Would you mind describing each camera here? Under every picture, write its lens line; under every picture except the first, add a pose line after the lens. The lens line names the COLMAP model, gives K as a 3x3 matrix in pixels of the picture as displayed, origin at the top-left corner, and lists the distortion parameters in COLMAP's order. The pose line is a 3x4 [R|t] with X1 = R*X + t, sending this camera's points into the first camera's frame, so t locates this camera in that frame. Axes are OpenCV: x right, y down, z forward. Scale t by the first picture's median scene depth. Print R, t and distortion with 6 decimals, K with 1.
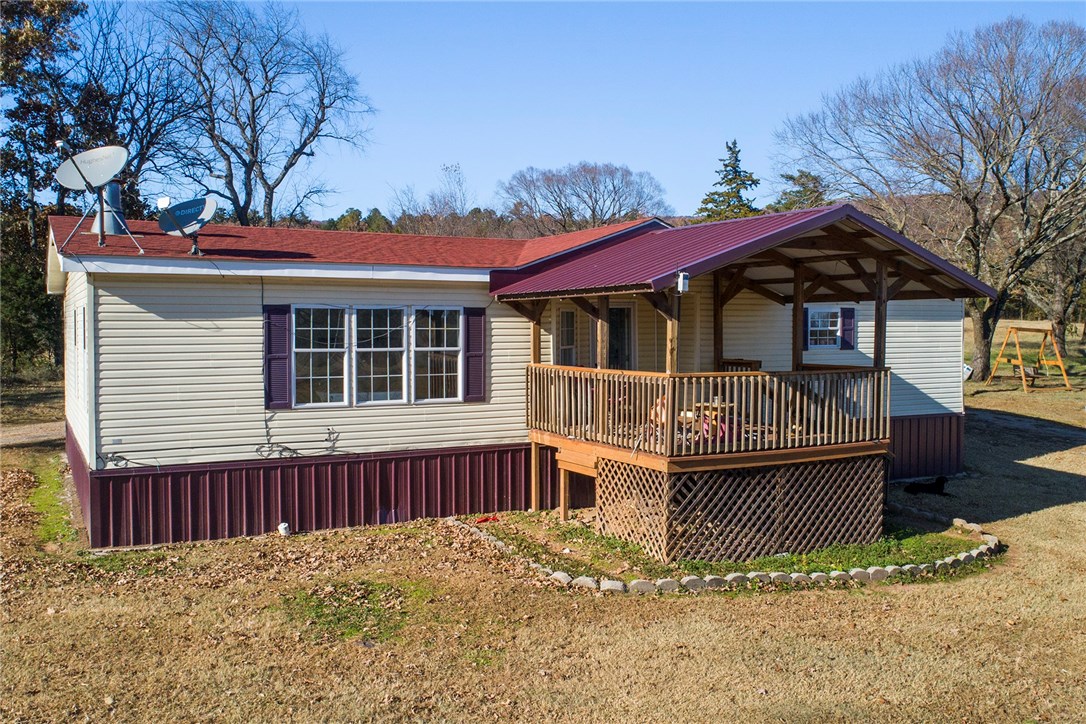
lens RADIAL K [[962.8, 0, 557.5], [0, 962.8, 369.9], [0, 0, 1]] dist [-0.014628, 0.000799]
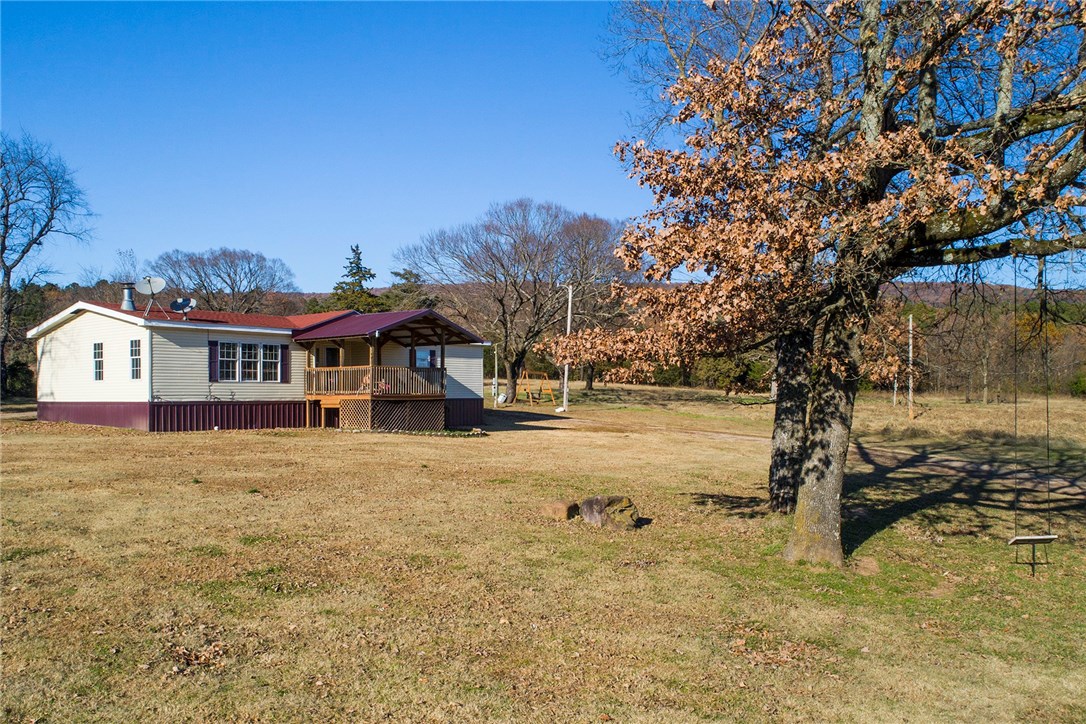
lens RADIAL K [[962.8, 0, 557.5], [0, 962.8, 369.9], [0, 0, 1]] dist [-0.014628, 0.000799]
pose [[0.917654, 0.006740, 0.397324, -0.448876], [0.024305, 0.997032, -0.073047, 0.209081], [-0.396637, 0.076689, 0.914767, -1.620044]]
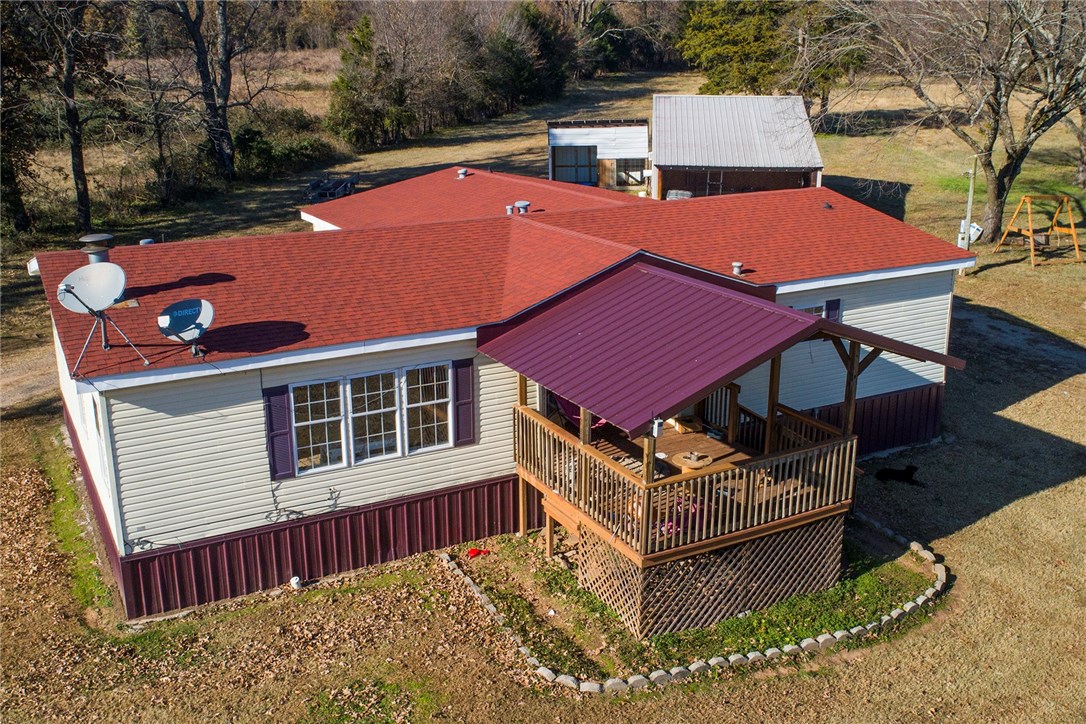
lens RADIAL K [[1052.9, 0, 543.0], [0, 1052.9, 362.0], [0, 0, 1]] dist [-0.007366, -0.018818]
pose [[0.999984, -0.004293, -0.003679, 0.004696], [0.005076, 0.968269, 0.249858, -0.365418], [0.002489, -0.249873, 0.968275, -0.101628]]
